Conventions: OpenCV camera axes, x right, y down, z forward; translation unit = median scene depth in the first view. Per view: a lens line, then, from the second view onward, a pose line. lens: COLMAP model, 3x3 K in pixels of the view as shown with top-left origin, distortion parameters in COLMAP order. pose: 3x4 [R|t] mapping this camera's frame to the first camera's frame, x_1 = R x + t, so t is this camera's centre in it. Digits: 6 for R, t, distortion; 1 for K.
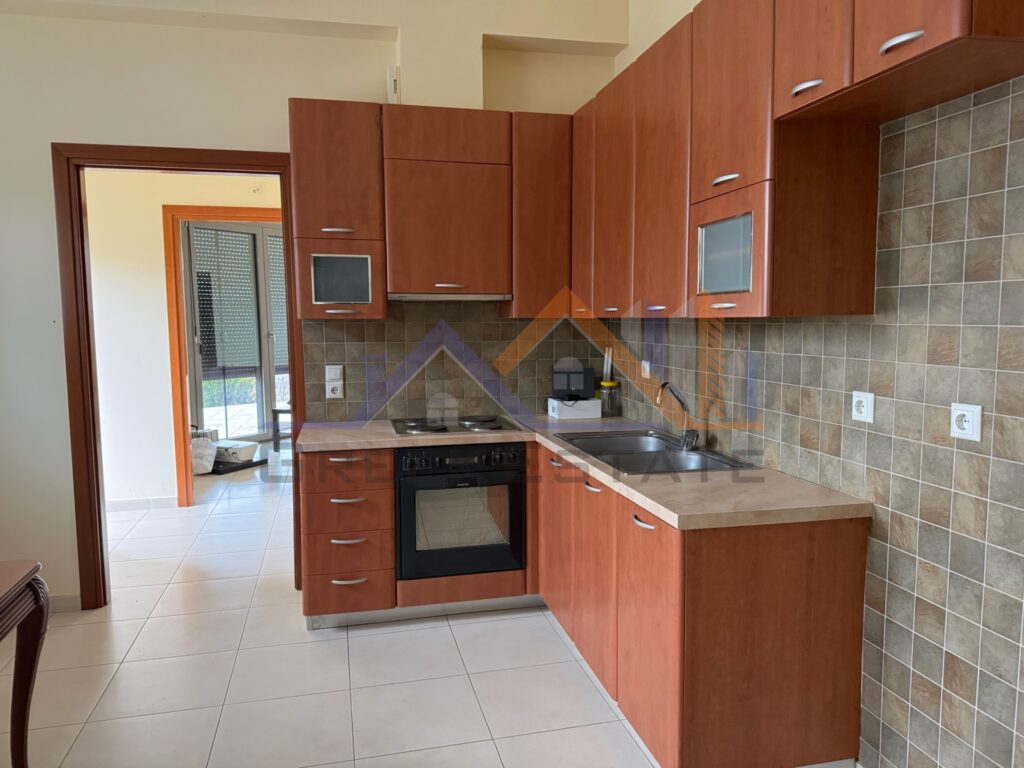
lens RADIAL K [[705.7, 0, 512.0], [0, 705.7, 384.0], [0, 0, 1]] dist [0.090324, -0.126680]
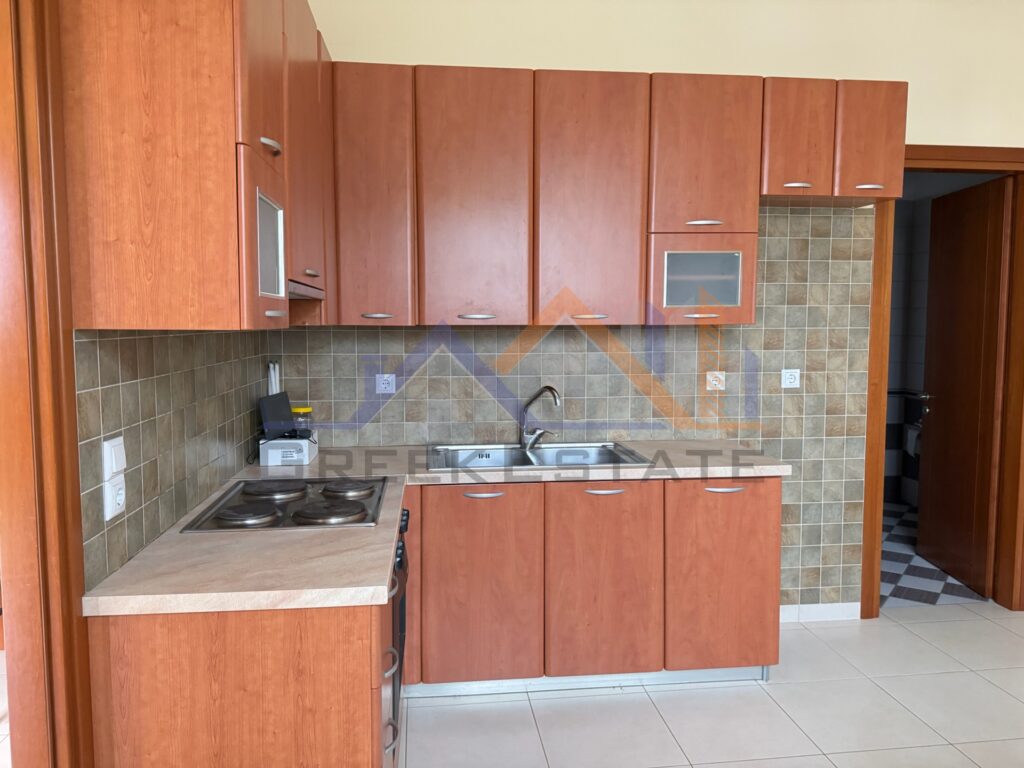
lens RADIAL K [[705.8, 0, 507.7], [0, 705.8, 375.2], [0, 0, 1]] dist [0.093012, -0.126756]
pose [[0.131445, -0.072193, 0.988691, -1.156976], [0.094486, 0.993717, 0.059999, -0.121576], [-0.986810, 0.085531, 0.137440, 1.269849]]
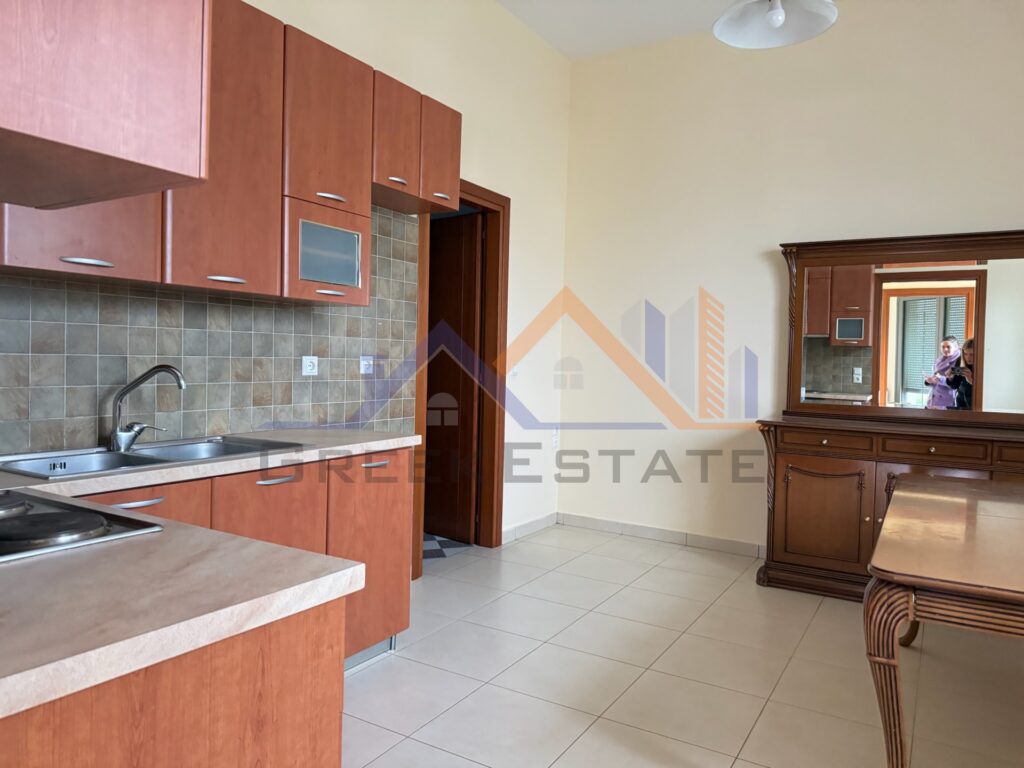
lens RADIAL K [[705.7, 0, 512.0], [0, 705.7, 384.0], [0, 0, 1]] dist [0.090324, -0.126680]
pose [[-0.704285, -0.034528, 0.709077, -0.923996], [0.047990, 0.994216, 0.096079, -0.056832], [-0.708294, 0.101695, -0.698554, 1.809102]]
